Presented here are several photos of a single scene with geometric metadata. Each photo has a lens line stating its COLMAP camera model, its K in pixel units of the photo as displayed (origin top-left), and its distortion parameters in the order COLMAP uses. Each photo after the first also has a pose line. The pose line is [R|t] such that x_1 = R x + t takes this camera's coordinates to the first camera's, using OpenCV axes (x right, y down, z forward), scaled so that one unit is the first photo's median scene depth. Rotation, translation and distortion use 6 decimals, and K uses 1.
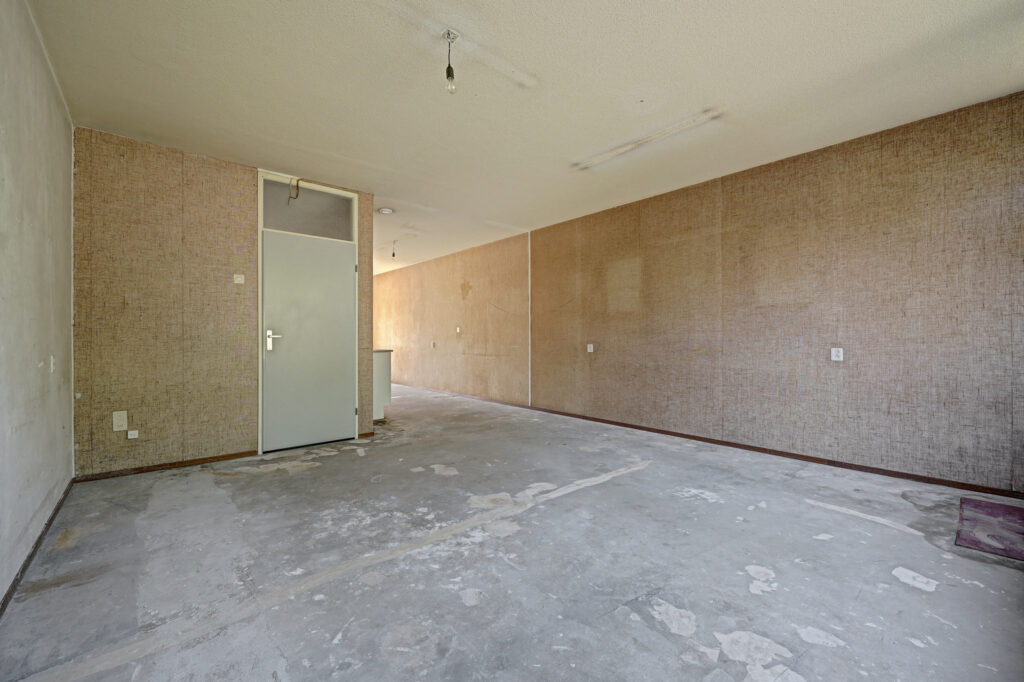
lens RADIAL K [[413.2, 0, 509.5], [0, 413.2, 339.0], [0, 0, 1]] dist [-0.001655, 0.000276]
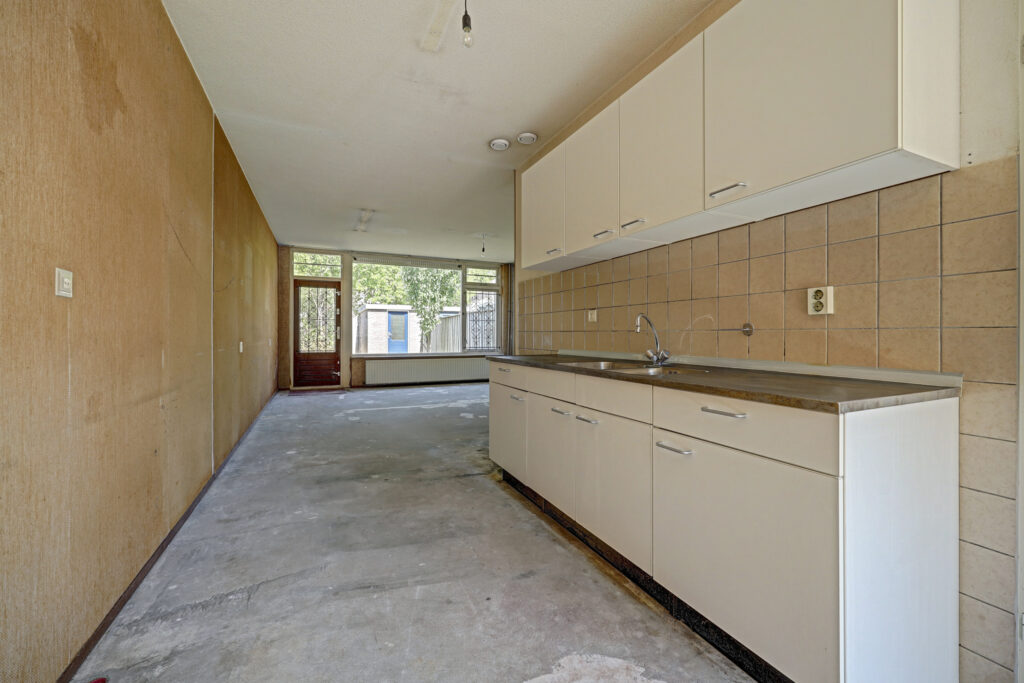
lens RADIAL K [[413.2, 0, 510.8], [0, 413.2, 336.7], [0, 0, 1]] dist [-0.001655, 0.000276]
pose [[-0.961510, -0.008488, 0.274640, -0.389331], [-0.006231, 0.999939, 0.009090, -0.004059], [-0.274700, 0.007029, -0.961504, 1.274432]]
